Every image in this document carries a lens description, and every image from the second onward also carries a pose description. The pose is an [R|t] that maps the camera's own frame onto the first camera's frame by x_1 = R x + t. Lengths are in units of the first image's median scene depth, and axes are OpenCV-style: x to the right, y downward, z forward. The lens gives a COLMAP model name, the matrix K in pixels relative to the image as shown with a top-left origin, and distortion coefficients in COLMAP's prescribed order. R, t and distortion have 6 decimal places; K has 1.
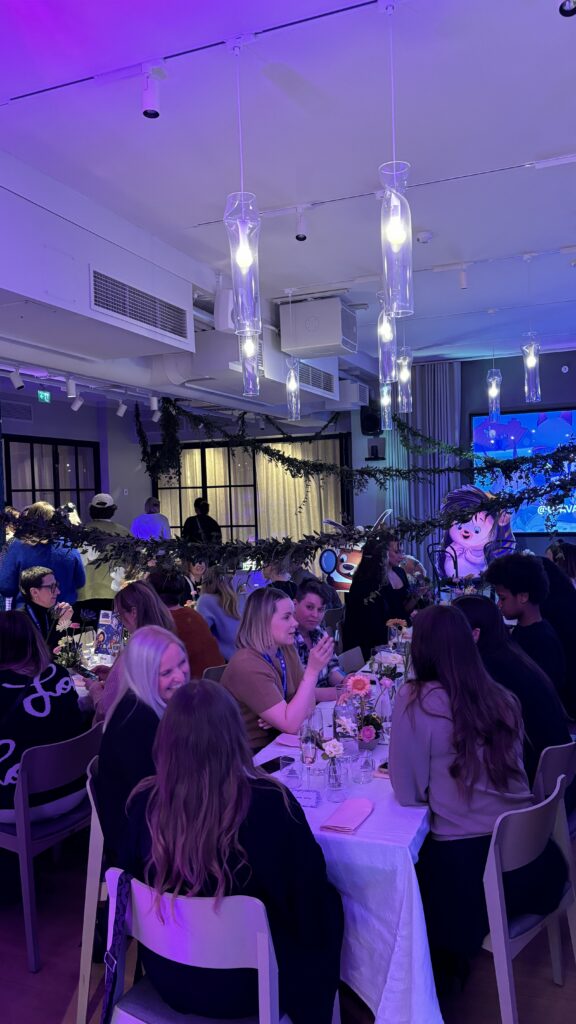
lens RADIAL K [[742.5, 0, 285.6], [0, 742.5, 502.7], [0, 0, 1]] dist [0.052947, -0.002809]
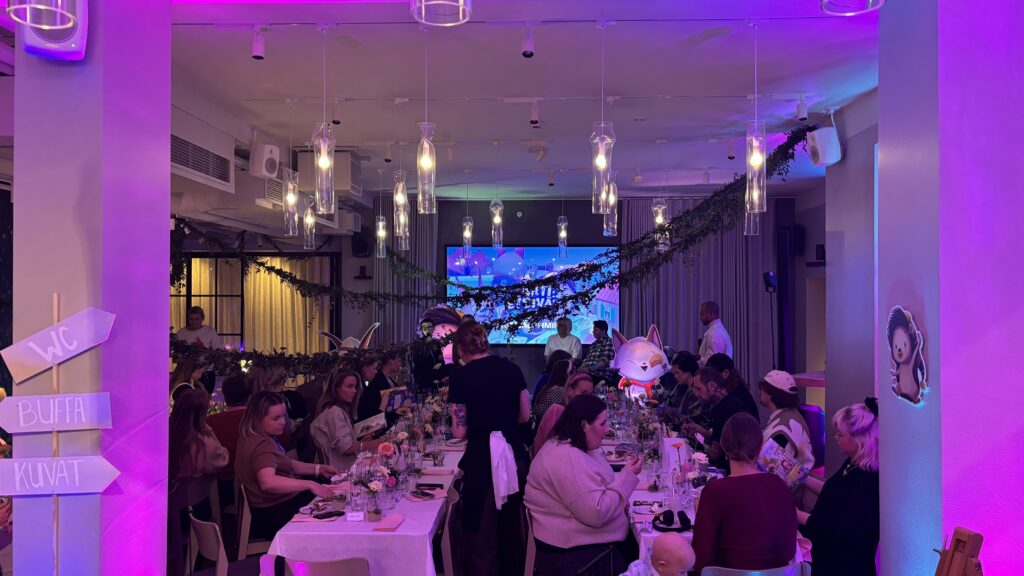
lens RADIAL K [[742.5, 0, 515.8], [0, 742.5, 289.1], [0, 0, 1]] dist [0.052947, -0.002809]
pose [[0.936324, 0.038760, 0.348992, -0.063268], [-0.028938, 0.999026, -0.033317, -0.011350], [-0.349943, 0.021097, 0.936533, -0.164173]]
